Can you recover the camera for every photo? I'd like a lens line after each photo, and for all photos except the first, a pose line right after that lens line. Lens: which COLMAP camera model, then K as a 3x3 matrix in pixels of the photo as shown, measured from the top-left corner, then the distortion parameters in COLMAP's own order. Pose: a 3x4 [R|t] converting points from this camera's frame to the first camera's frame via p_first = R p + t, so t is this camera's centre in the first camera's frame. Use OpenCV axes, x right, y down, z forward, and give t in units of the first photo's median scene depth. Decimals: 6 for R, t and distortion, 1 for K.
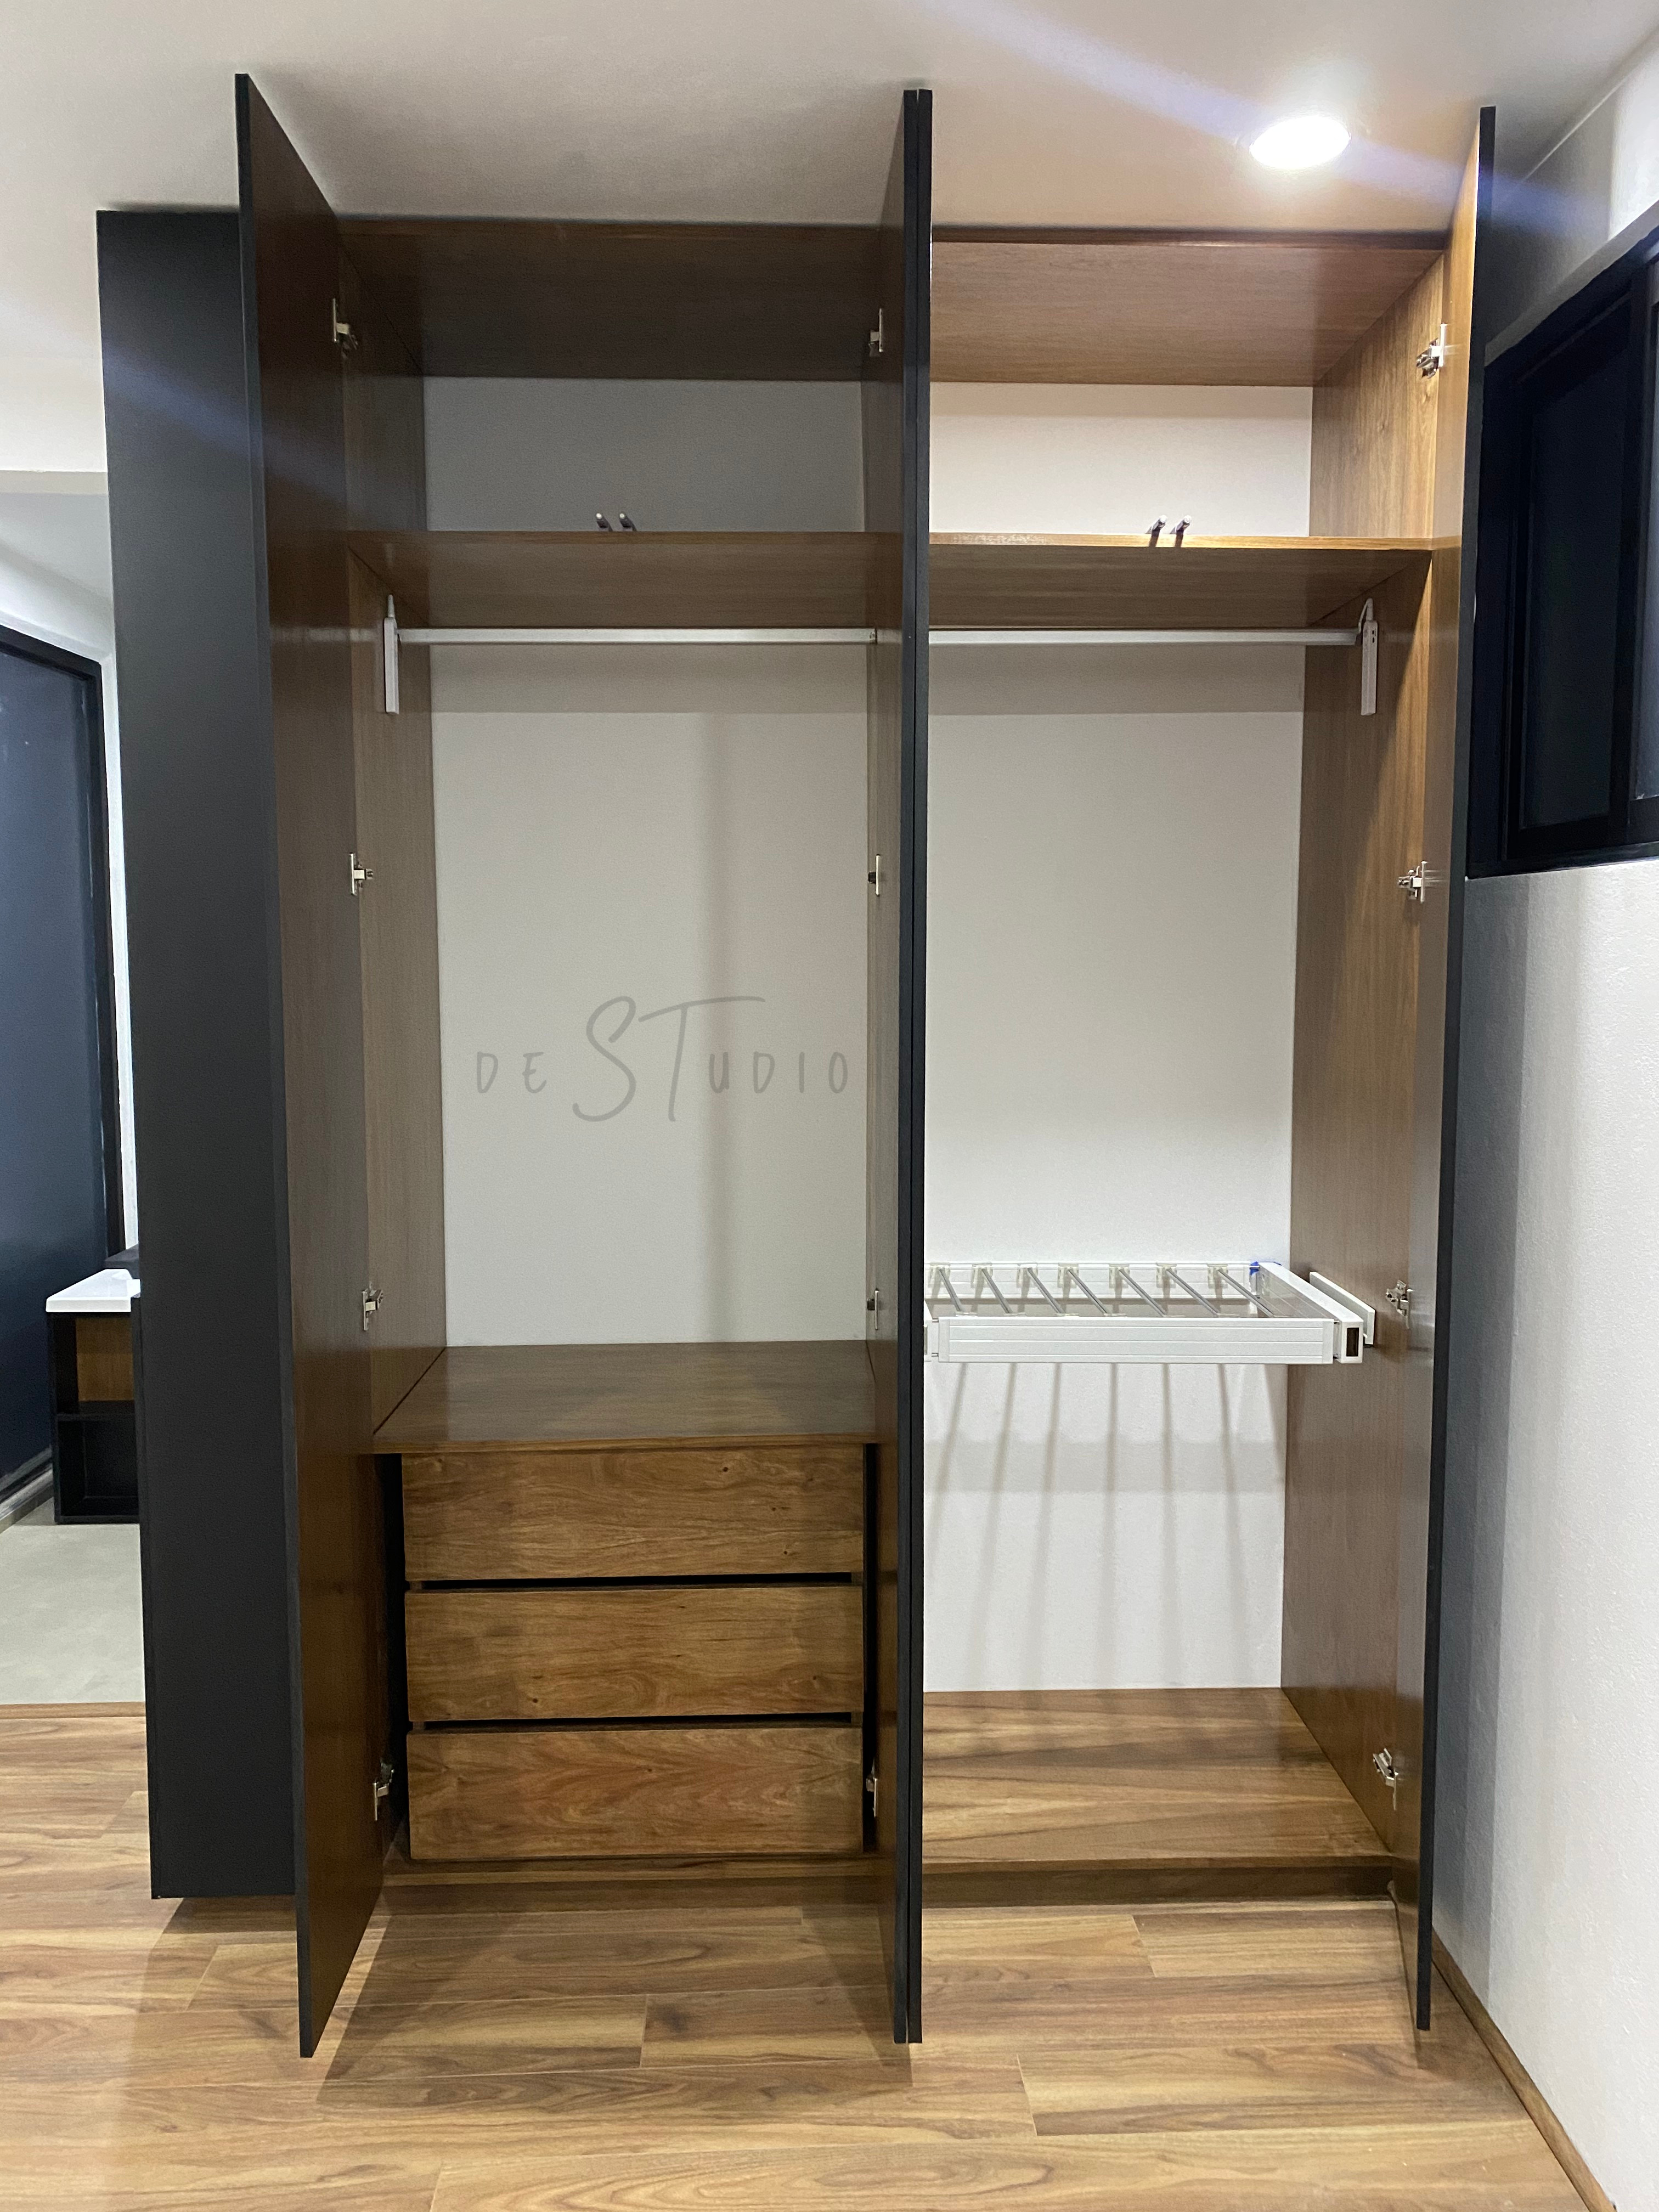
lens RADIAL K [[1715.9, 0, 848.3], [0, 1715.9, 1111.2], [0, 0, 1]] dist [0.029941, -0.017387]
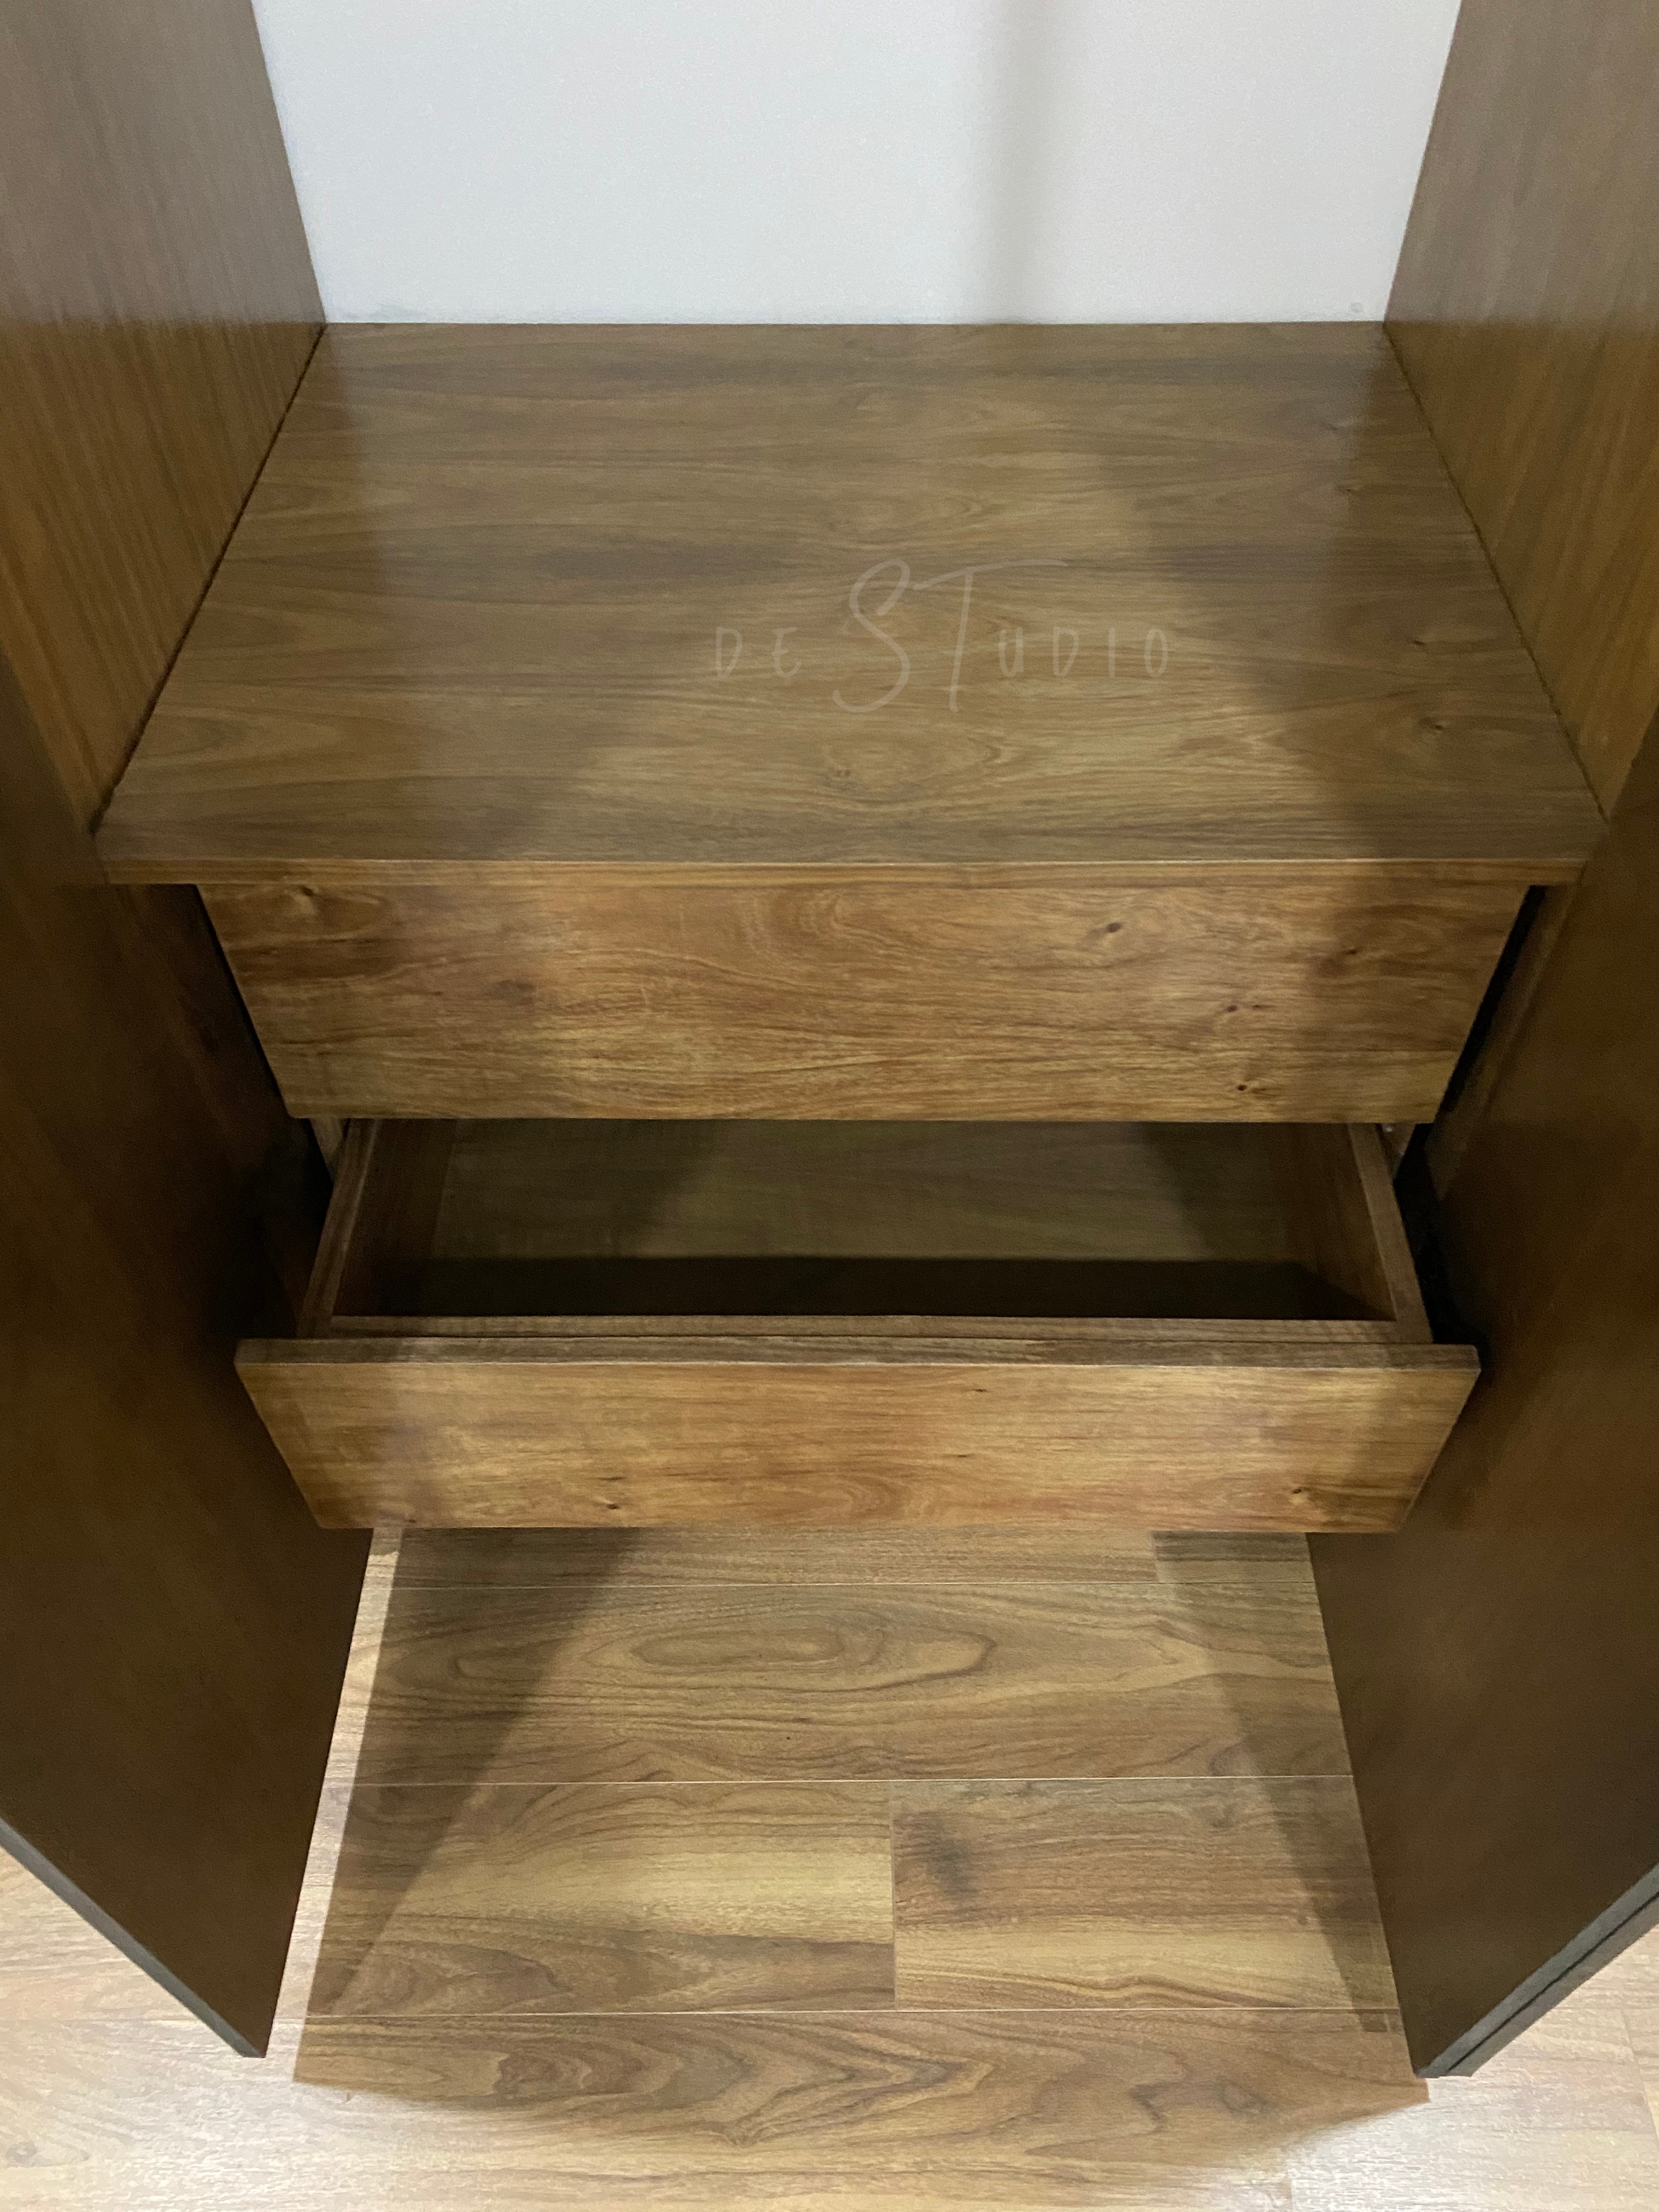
lens RADIAL K [[1715.9, 0, 826.2], [0, 1715.9, 1112.8], [0, 0, 1]] dist [0.029941, -0.017387]
pose [[0.998449, 0.034152, -0.043979, -0.112401], [0.004901, 0.732856, 0.680366, -0.003587], [0.055467, -0.679526, 0.731552, 0.702705]]
